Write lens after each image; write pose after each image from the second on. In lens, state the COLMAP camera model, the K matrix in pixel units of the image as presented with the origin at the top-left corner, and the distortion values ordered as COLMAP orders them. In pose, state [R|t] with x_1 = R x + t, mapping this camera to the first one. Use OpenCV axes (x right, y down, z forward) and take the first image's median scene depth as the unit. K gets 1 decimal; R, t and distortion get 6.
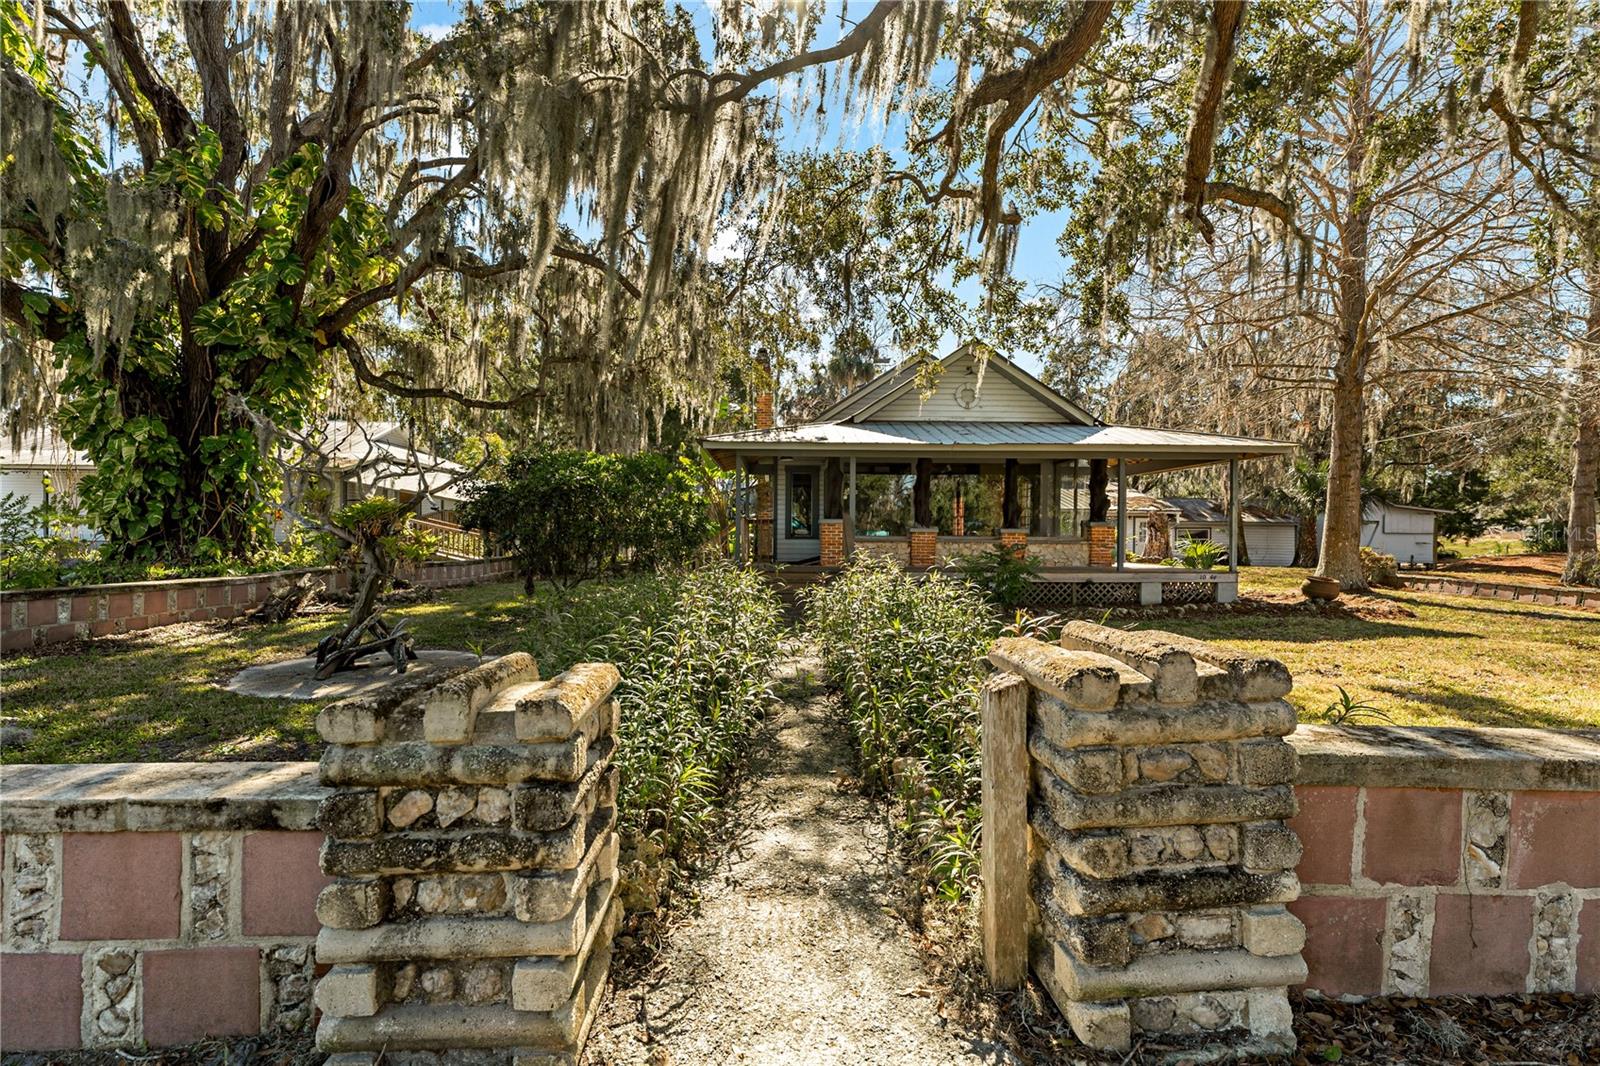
lens RADIAL K [[722.4, 0, 790.2], [0, 722.4, 536.6], [0, 0, 1]] dist [0.000137, -0.000613]
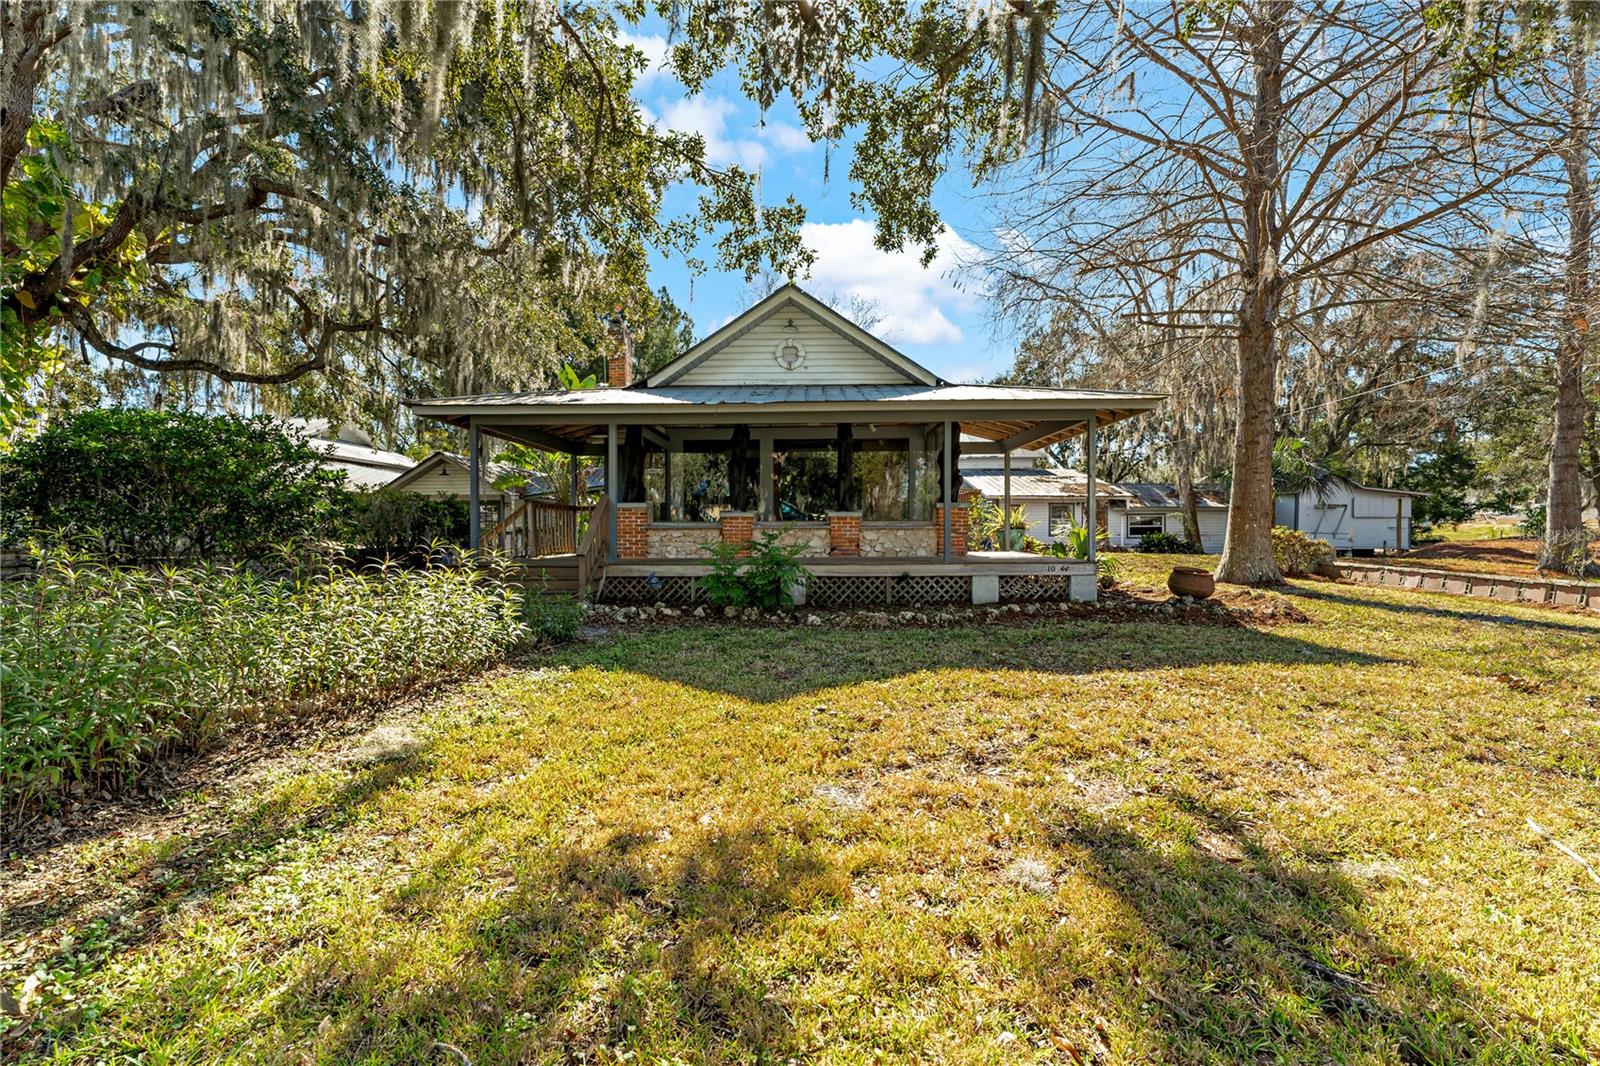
lens RADIAL K [[657.8, 0, 806.5], [0, 657.8, 529.0], [0, 0, 1]] dist [-0.000753, -0.000431]
pose [[0.999165, -0.010529, -0.039479, 0.258524], [0.010411, 0.999941, -0.003205, 0.009781], [0.039511, 0.002791, 0.999215, 0.210795]]
